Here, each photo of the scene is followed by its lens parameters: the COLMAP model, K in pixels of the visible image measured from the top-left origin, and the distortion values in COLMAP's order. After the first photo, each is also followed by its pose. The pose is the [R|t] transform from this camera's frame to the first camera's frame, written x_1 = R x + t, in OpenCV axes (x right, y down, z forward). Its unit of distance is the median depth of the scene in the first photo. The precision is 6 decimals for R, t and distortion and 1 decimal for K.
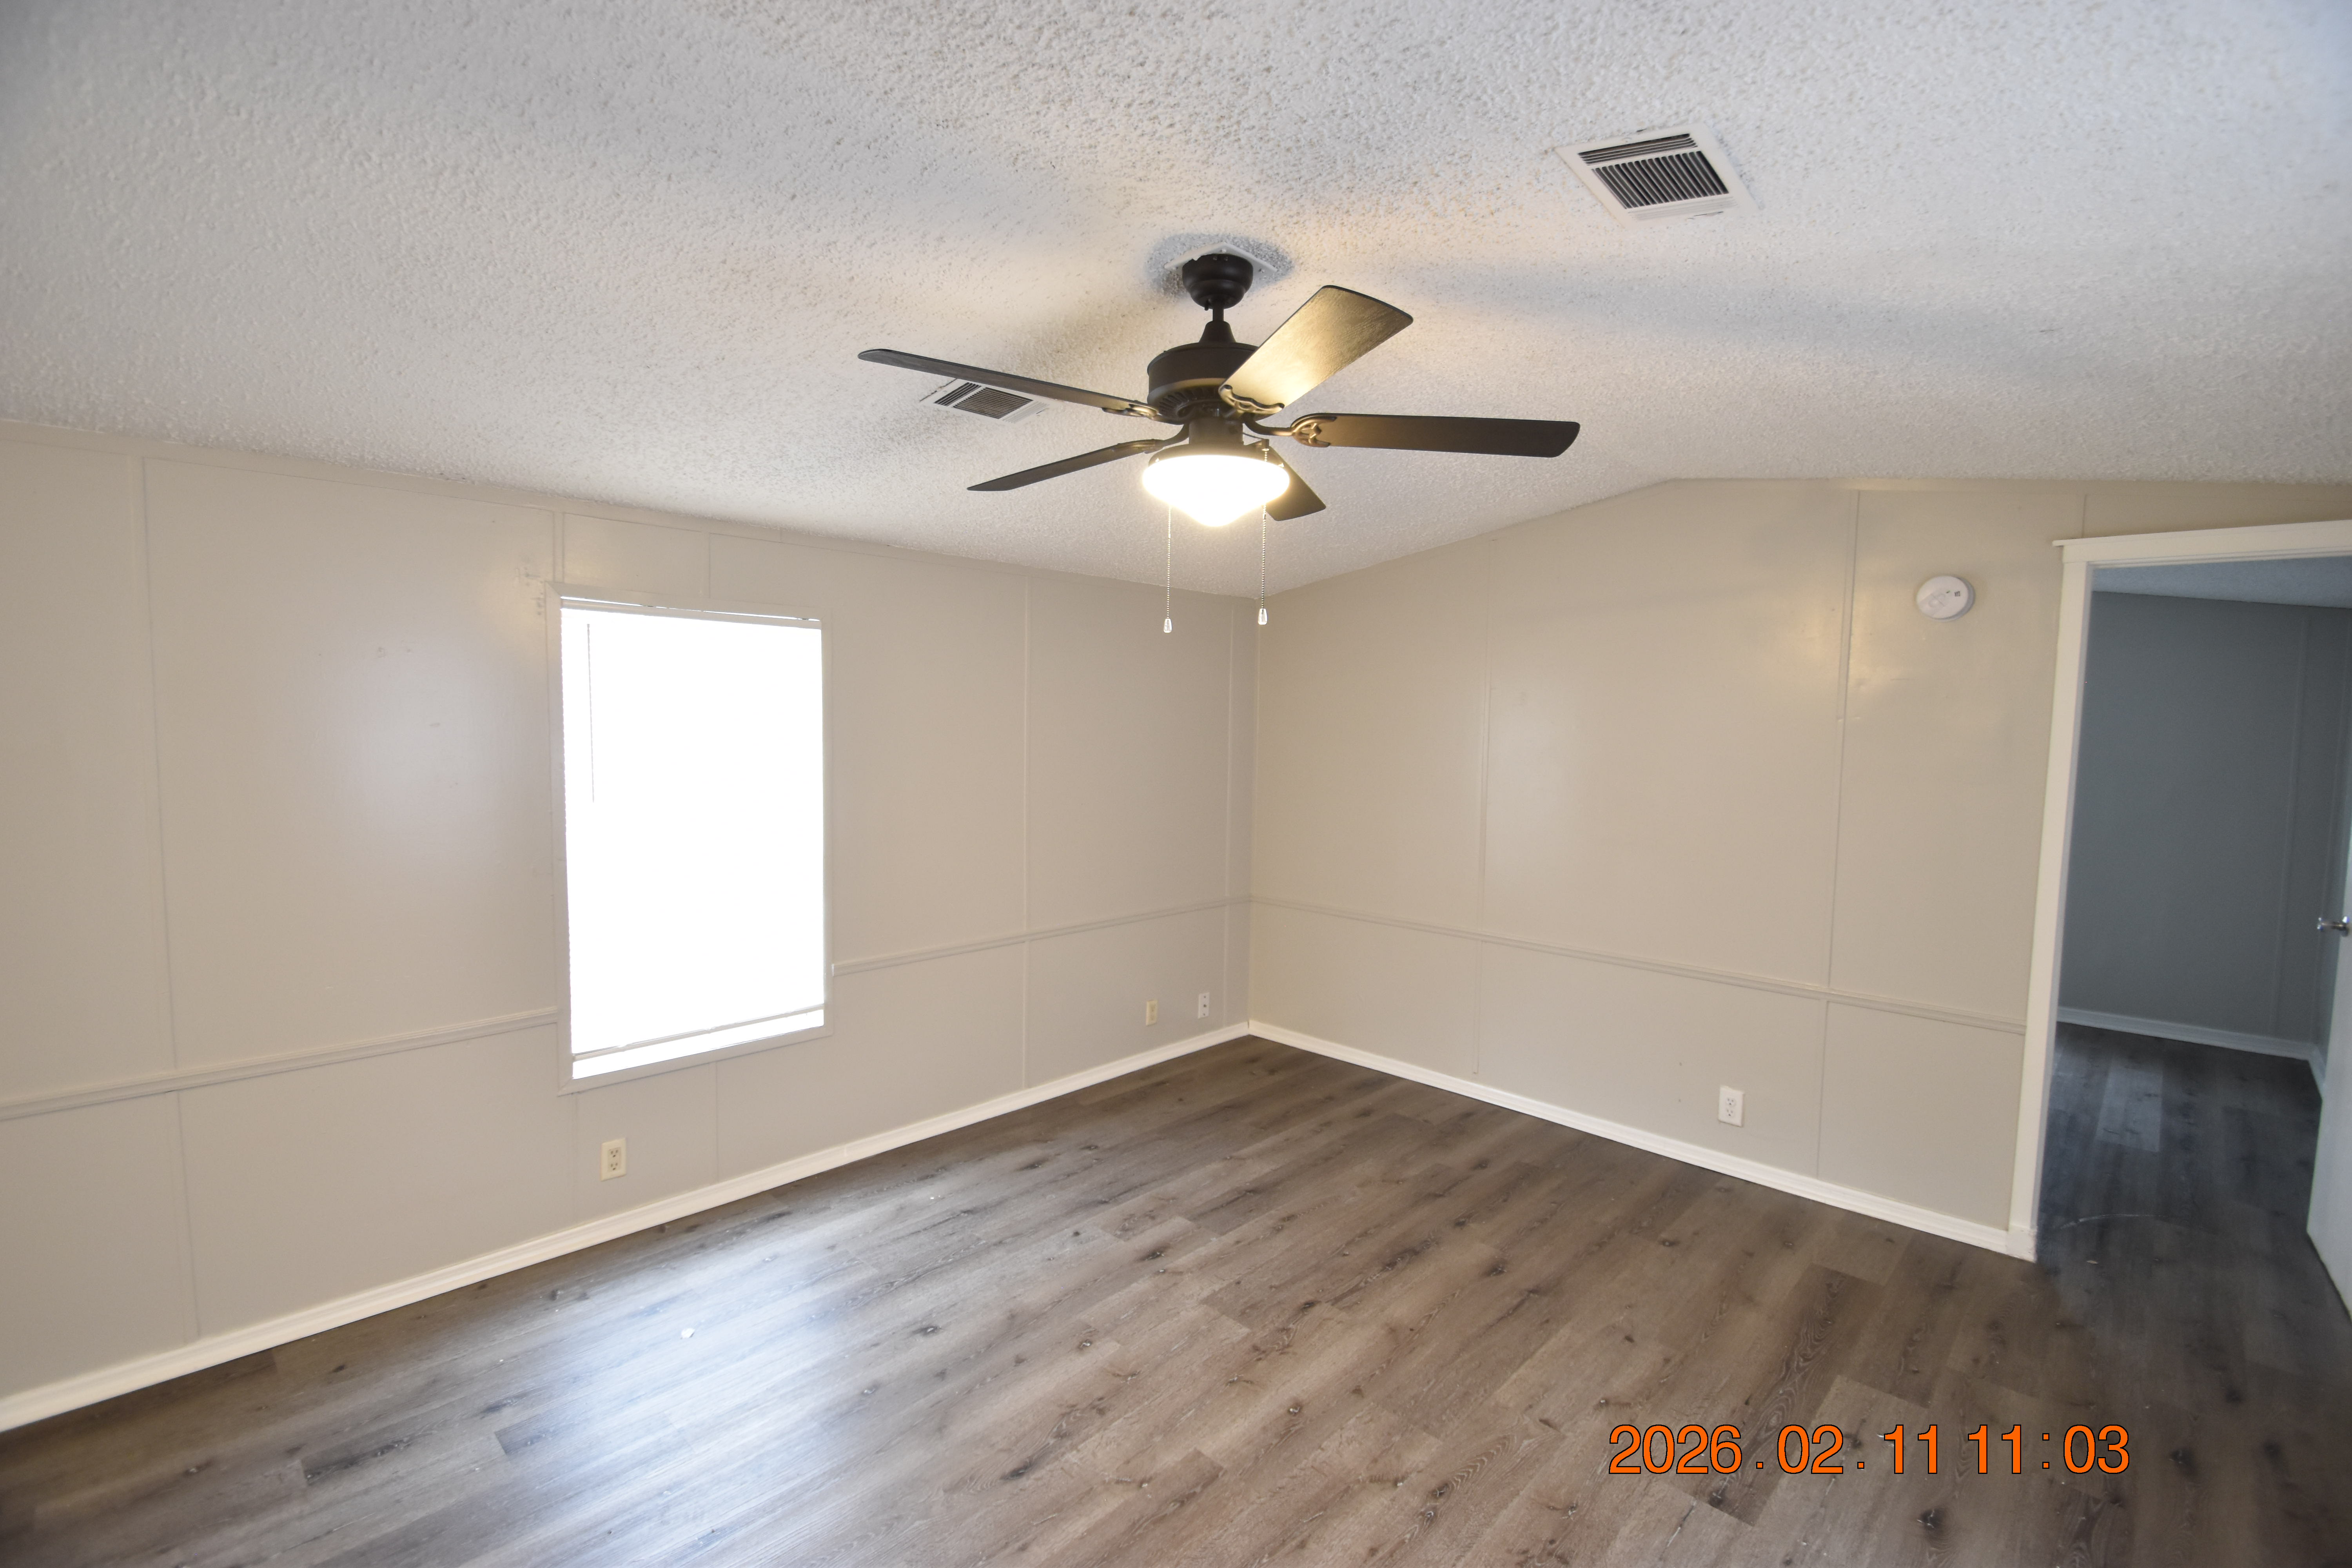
lens RADIAL K [[1027.5, 0, 1172.5], [0, 1027.5, 790.2], [0, 0, 1]] dist [0.019067, -0.020388]
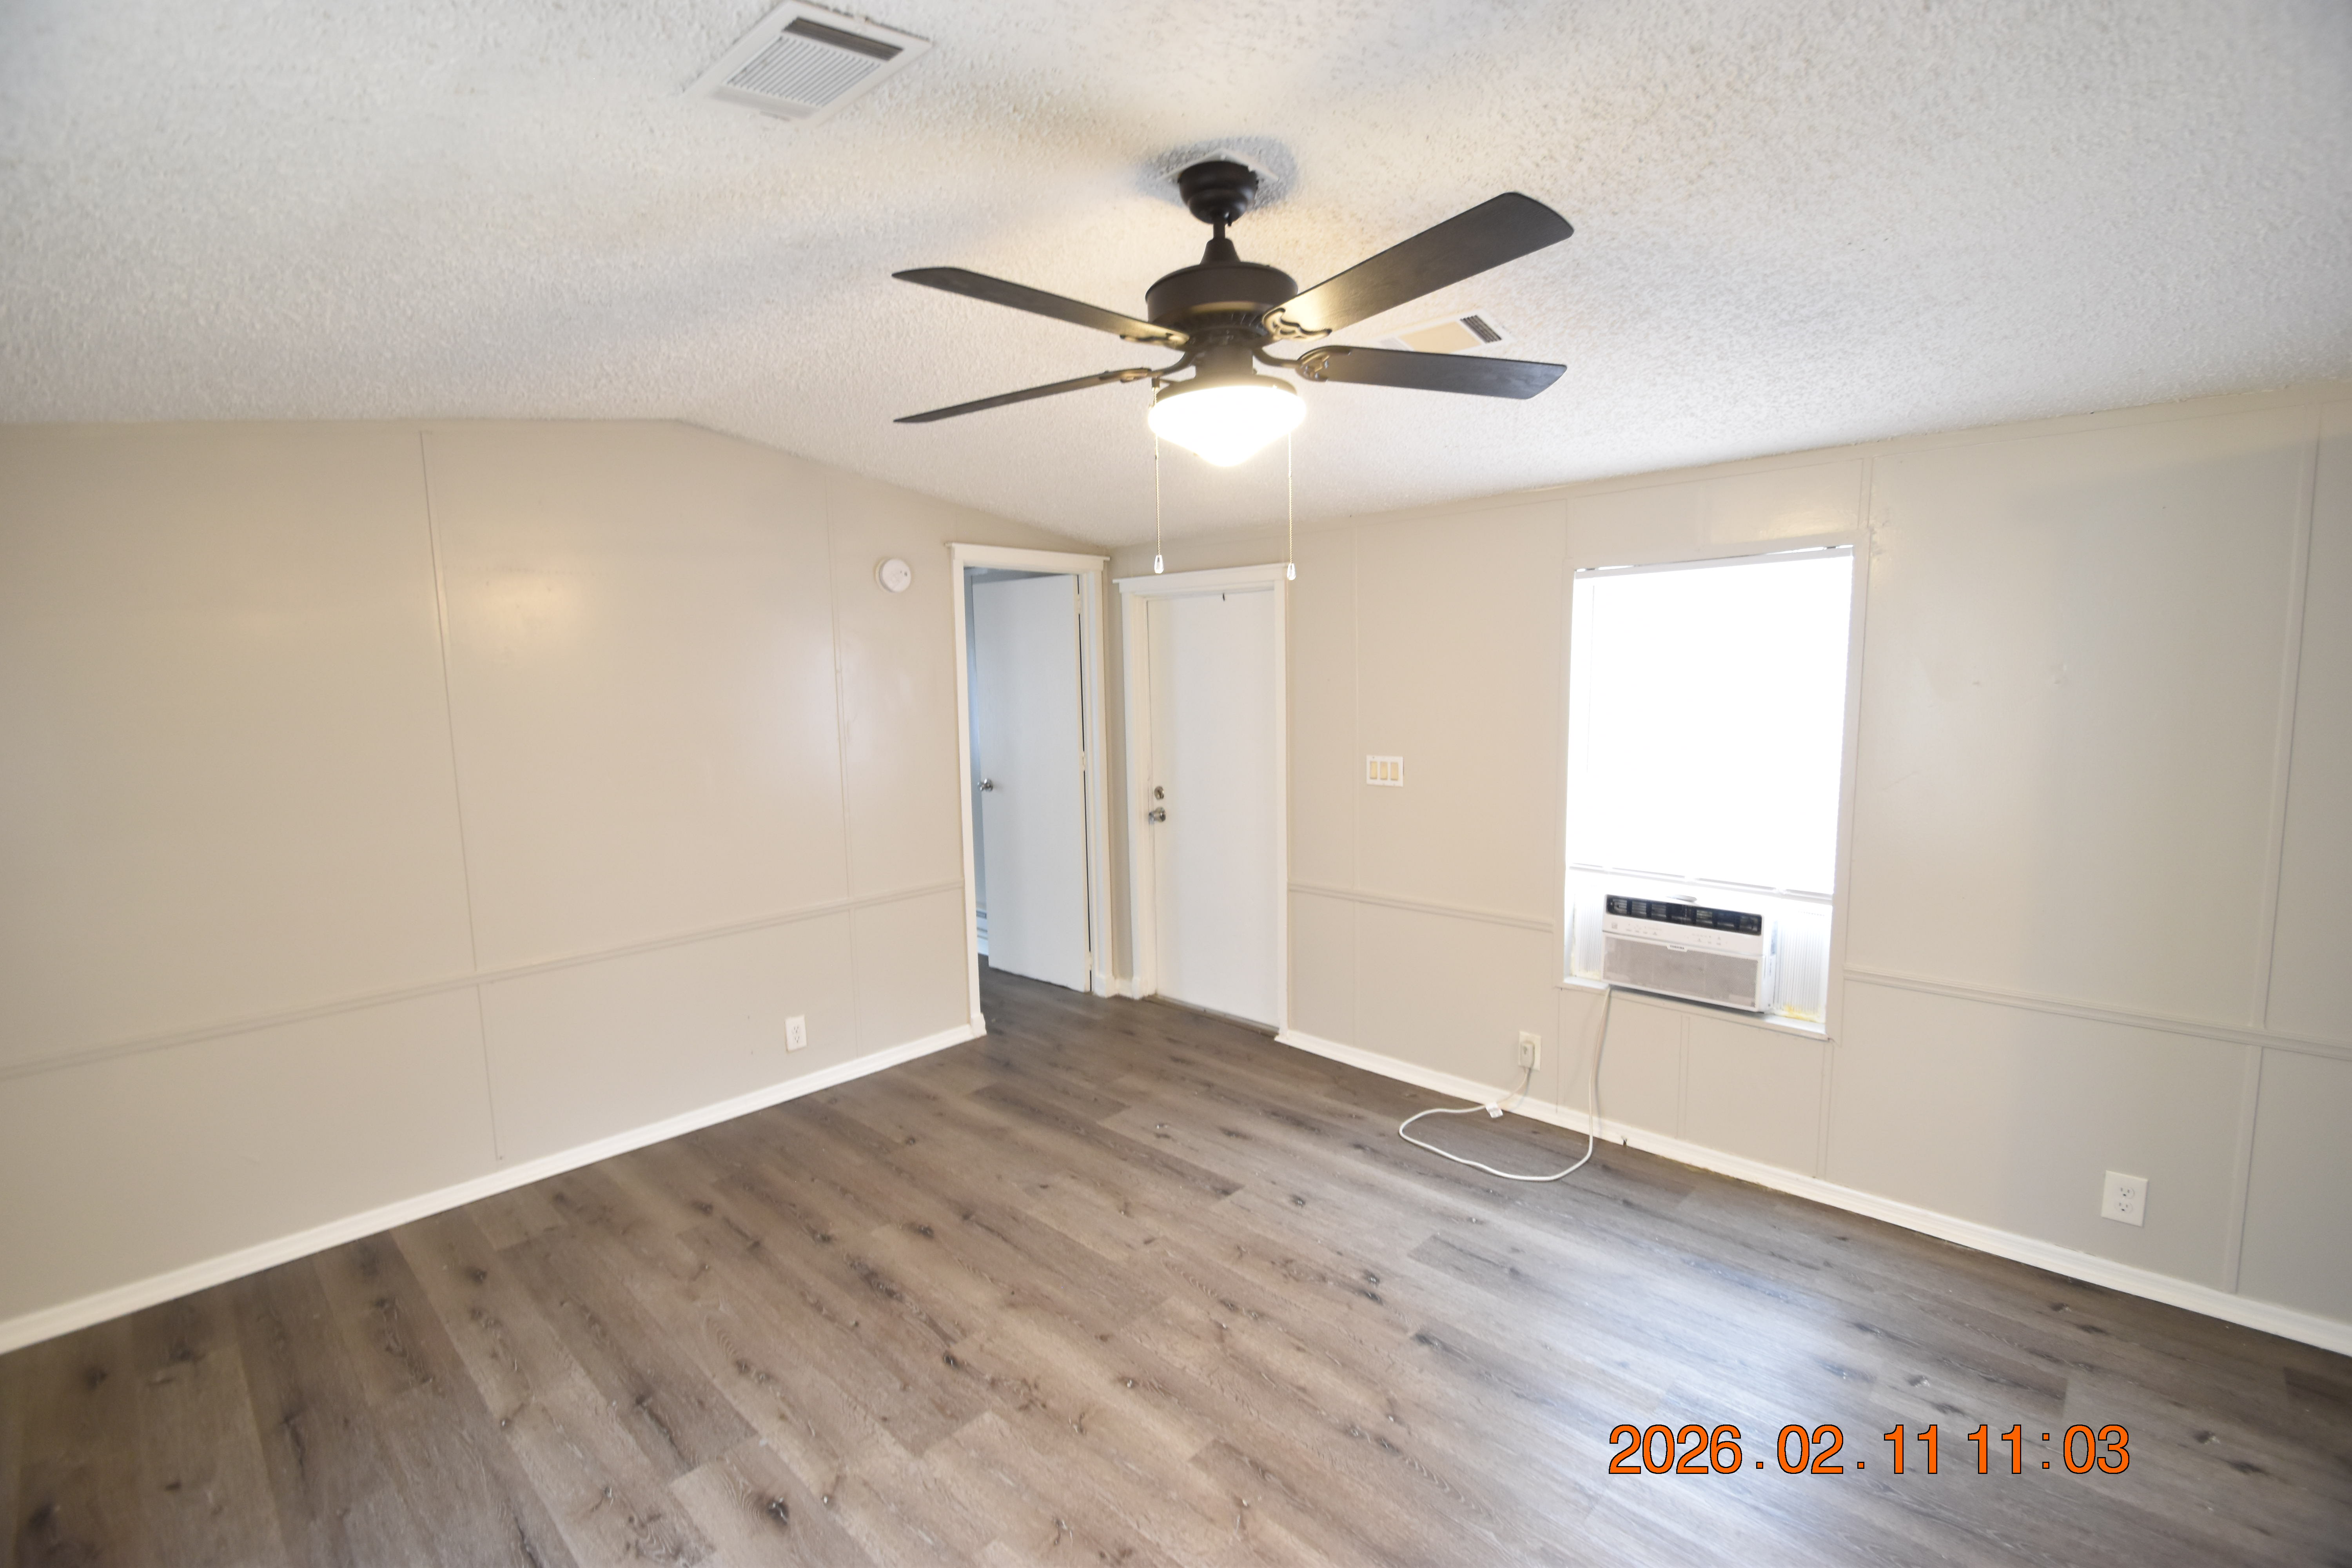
lens RADIAL K [[1025.1, 0, 1175.6], [0, 1025.1, 794.3], [0, 0, 1]] dist [0.014881, -0.020613]
pose [[-0.010003, -0.134995, 0.990796, -0.601061], [0.094089, 0.986322, 0.135335, -0.059203], [-0.995514, 0.094577, 0.002835, 0.703454]]
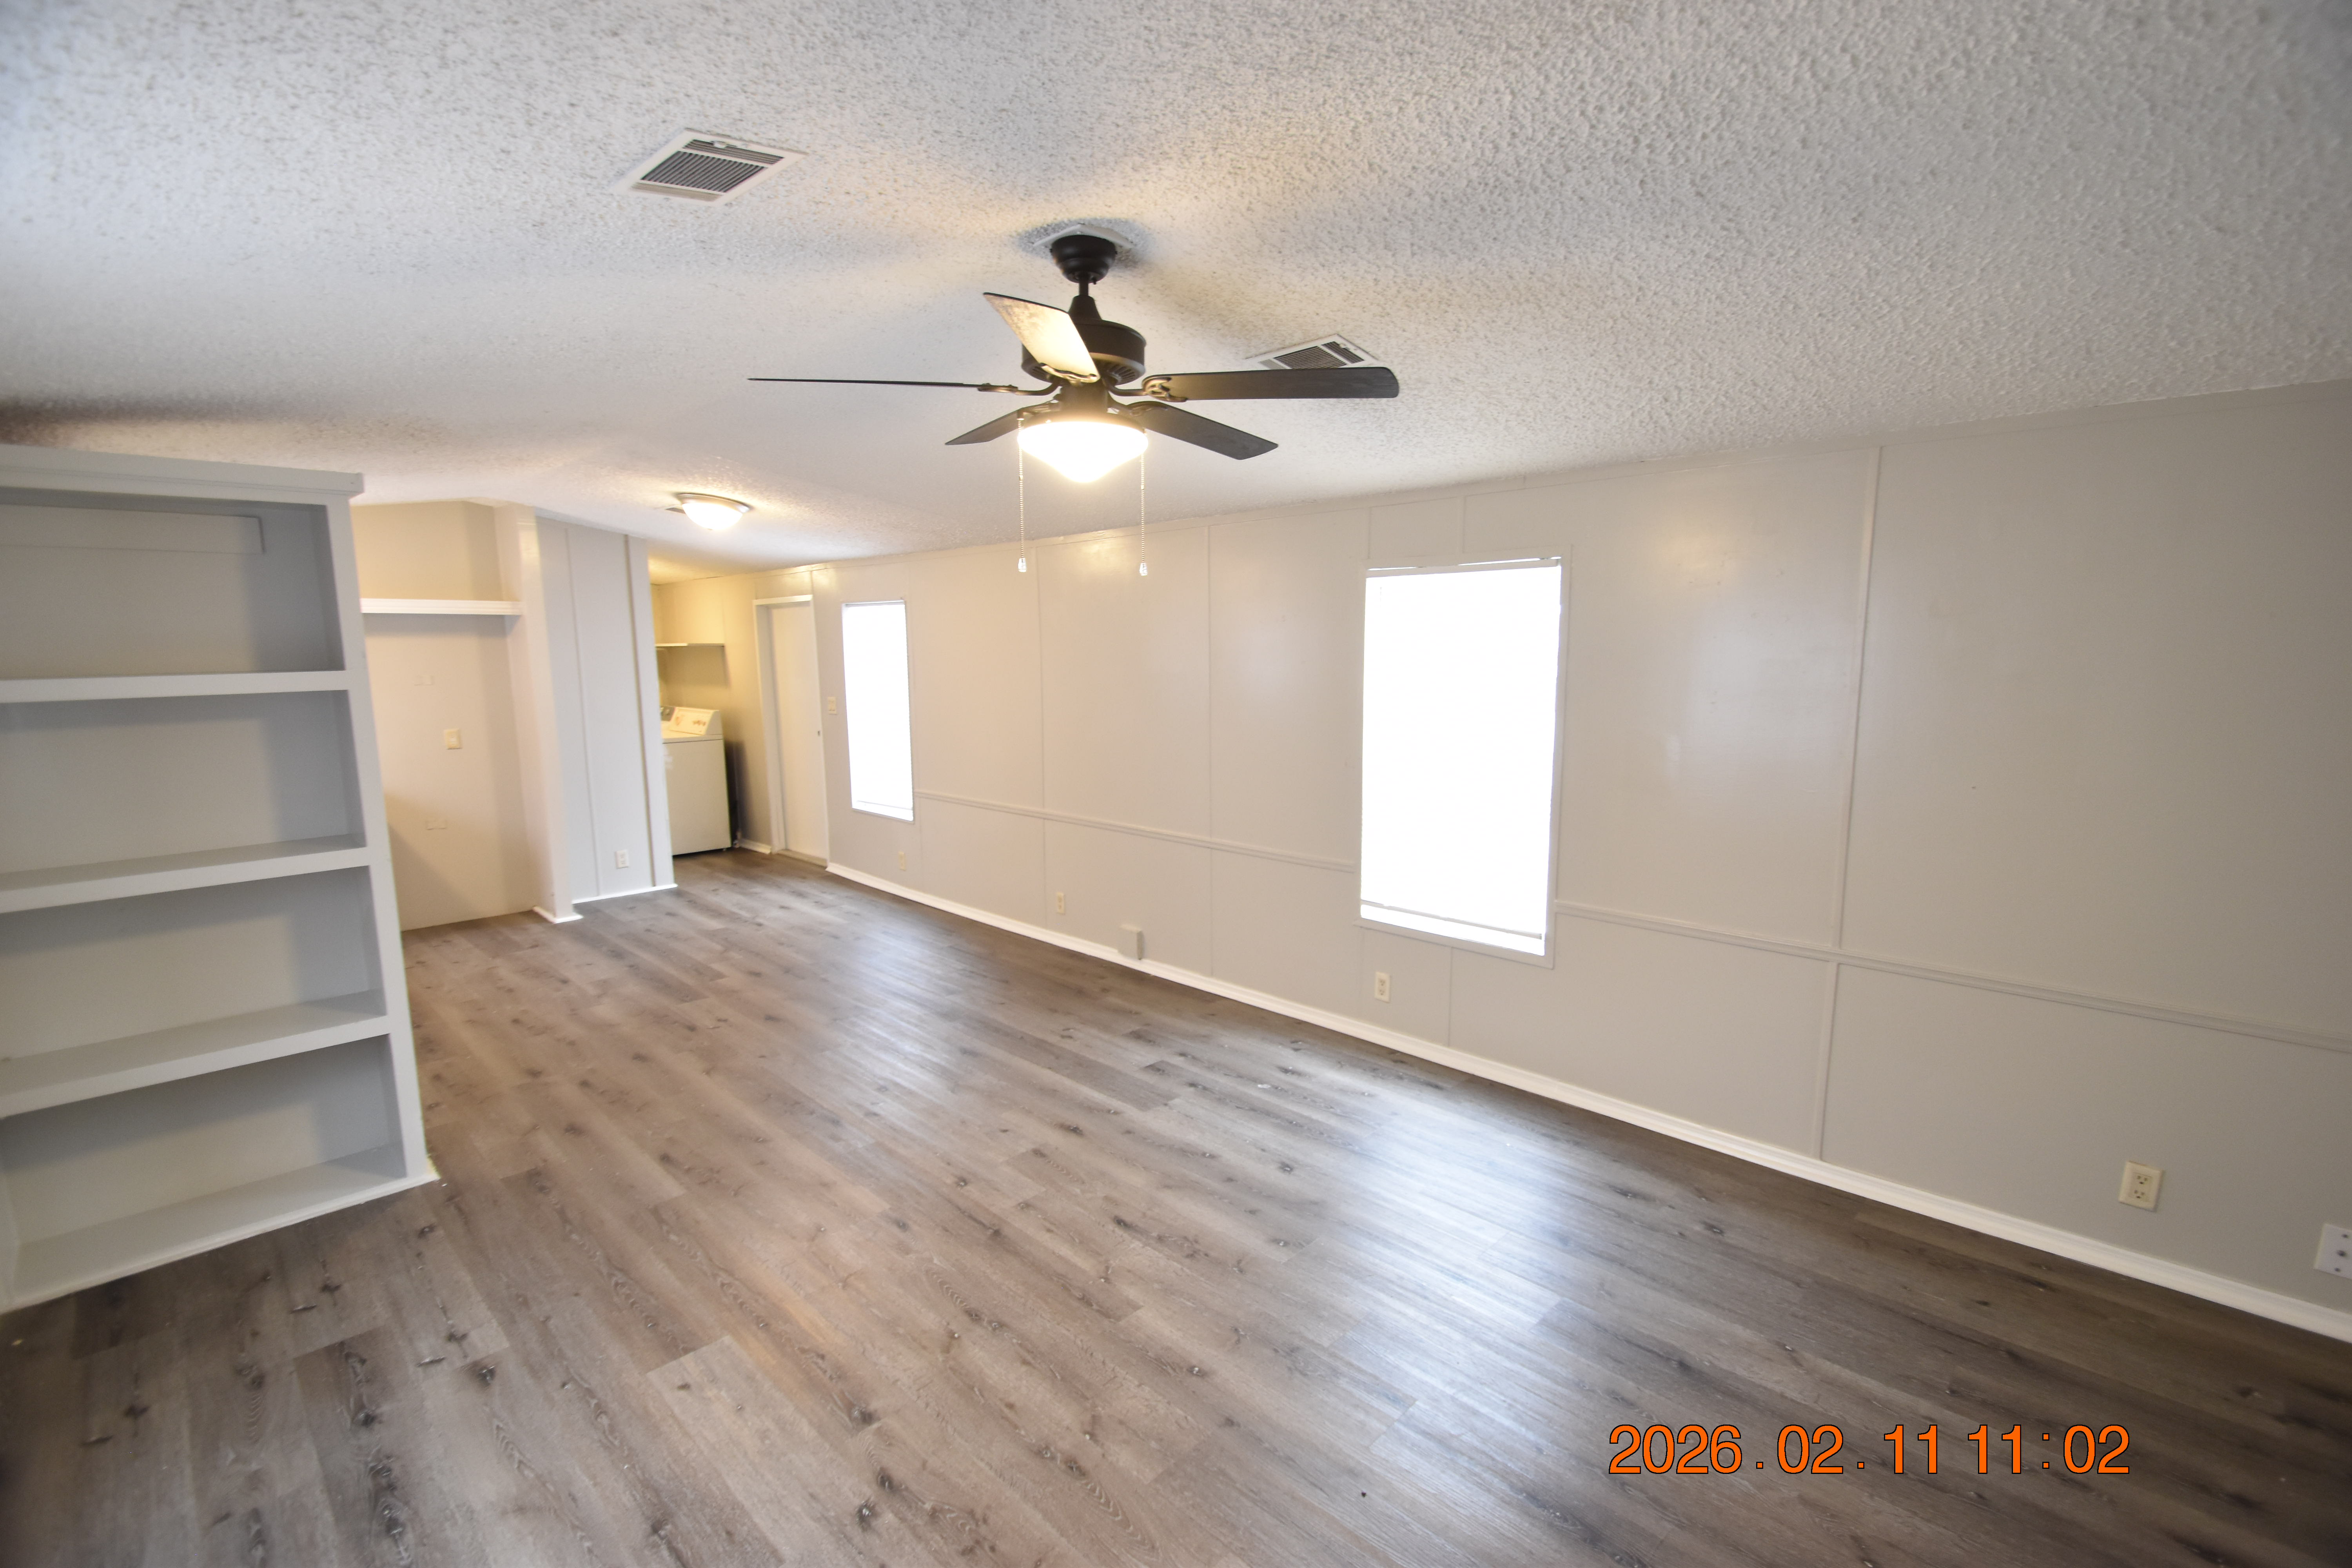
lens RADIAL K [[1027.5, 0, 1172.5], [0, 1027.5, 790.2], [0, 0, 1]] dist [0.019067, -0.020388]
pose [[-0.007977, 0.119199, -0.992838, 0.791167], [-0.065450, 0.990679, 0.119465, -0.040832], [0.997824, 0.065934, -0.000101, 0.735603]]
